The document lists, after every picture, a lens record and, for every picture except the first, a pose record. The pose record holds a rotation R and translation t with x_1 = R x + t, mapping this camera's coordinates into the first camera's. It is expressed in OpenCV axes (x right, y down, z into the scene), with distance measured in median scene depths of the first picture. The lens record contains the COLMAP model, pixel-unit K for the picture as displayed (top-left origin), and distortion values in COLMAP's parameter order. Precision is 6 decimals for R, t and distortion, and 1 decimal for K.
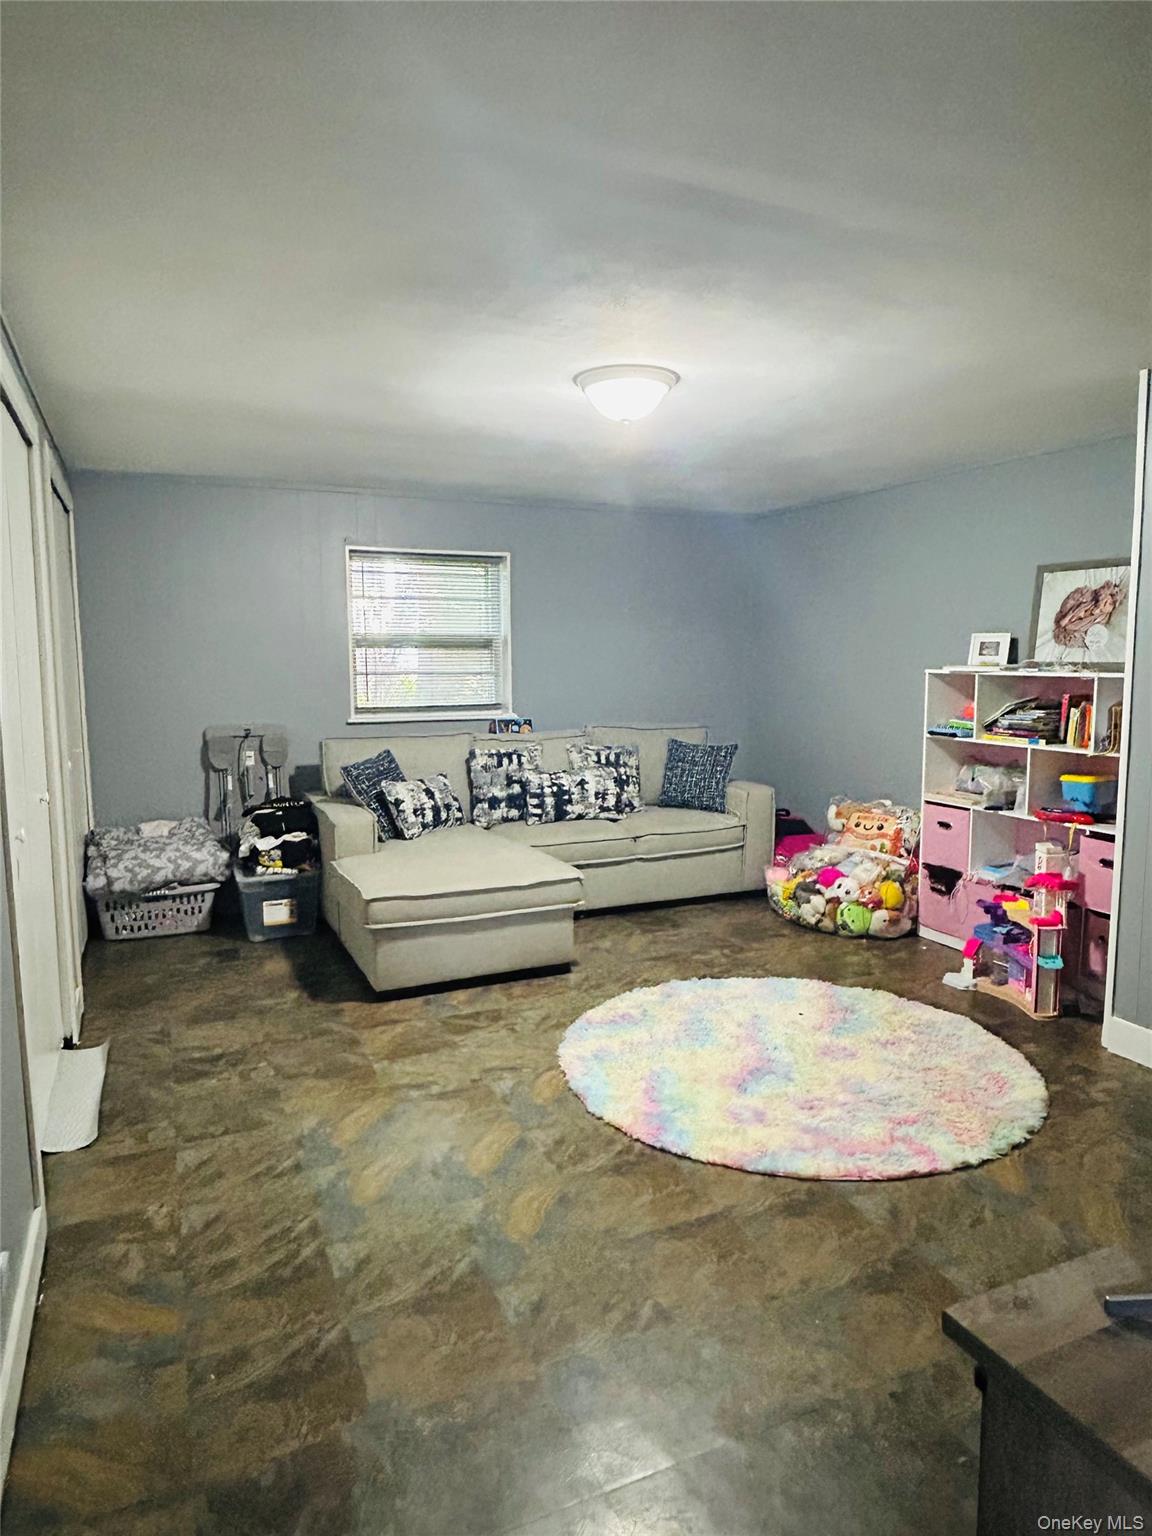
lens RADIAL K [[966.4, 0, 582.2], [0, 966.4, 772.0], [0, 0, 1]] dist [0.009308, -0.005071]
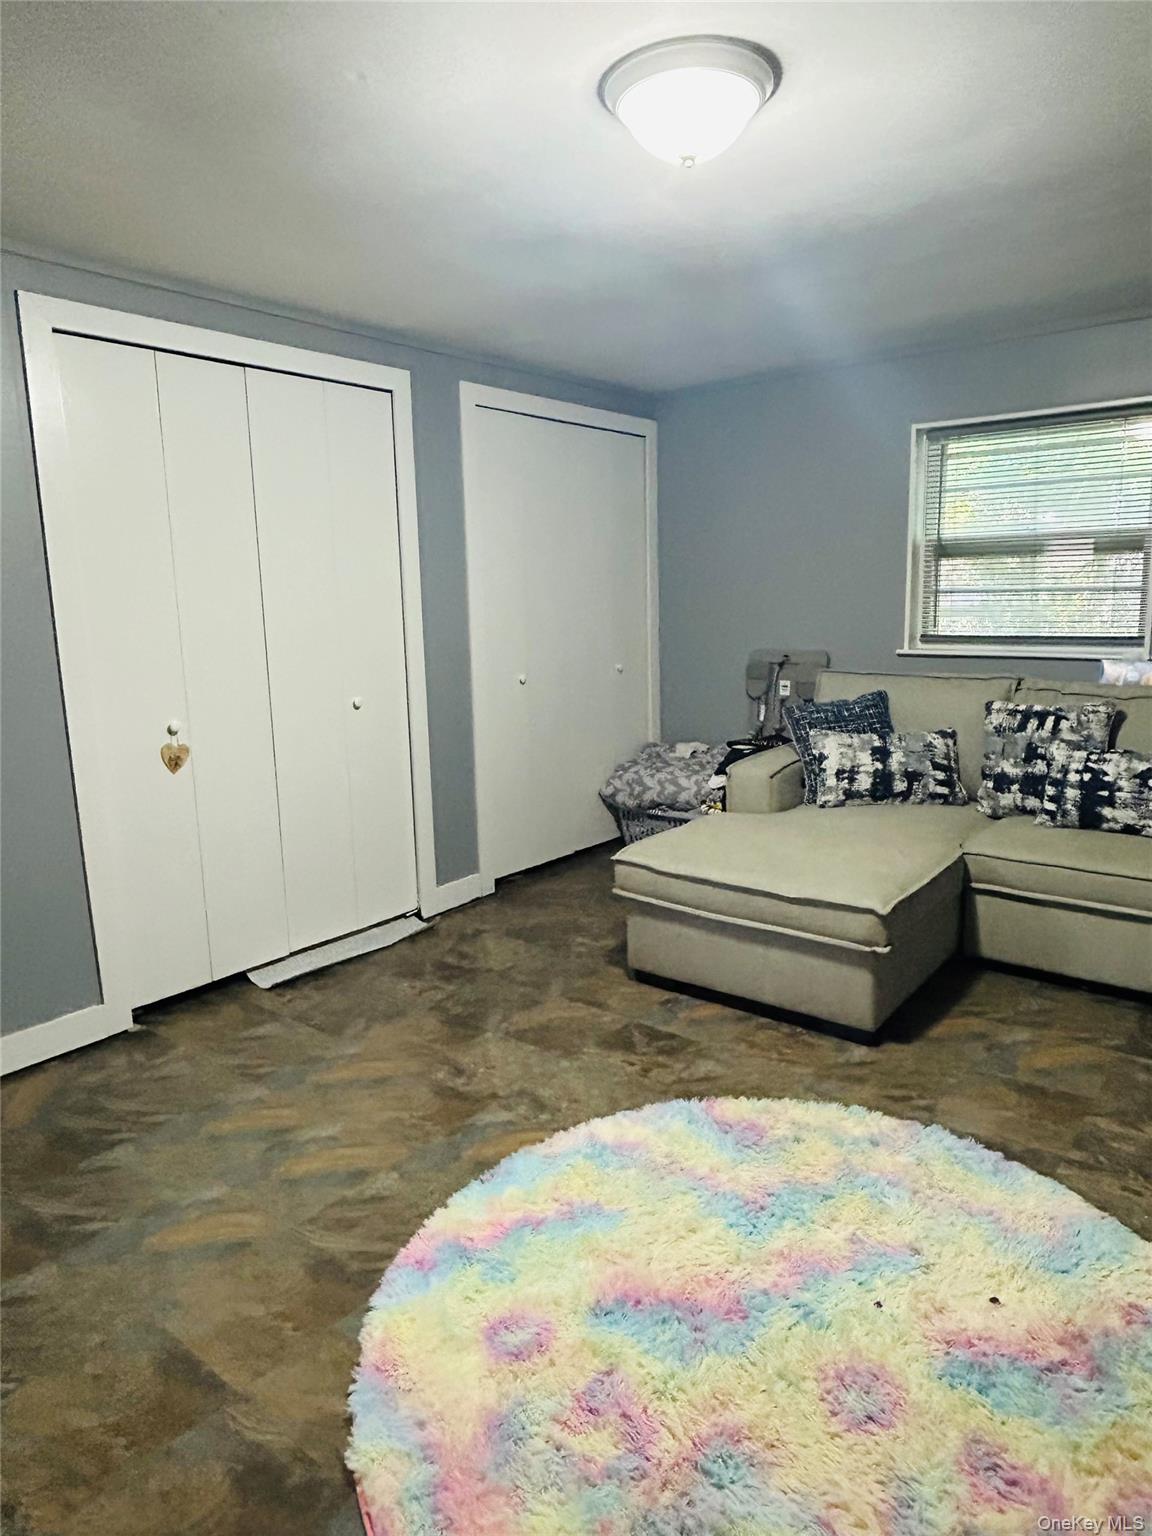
lens RADIAL K [[966.4, 0, 576.8], [0, 966.4, 761.4], [0, 0, 1]] dist [0.009308, -0.005071]
pose [[0.450825, 0.150466, -0.879839, 0.482010], [-0.082271, 0.988499, 0.126893, -0.057927], [0.888813, 0.015179, 0.458019, 0.545513]]
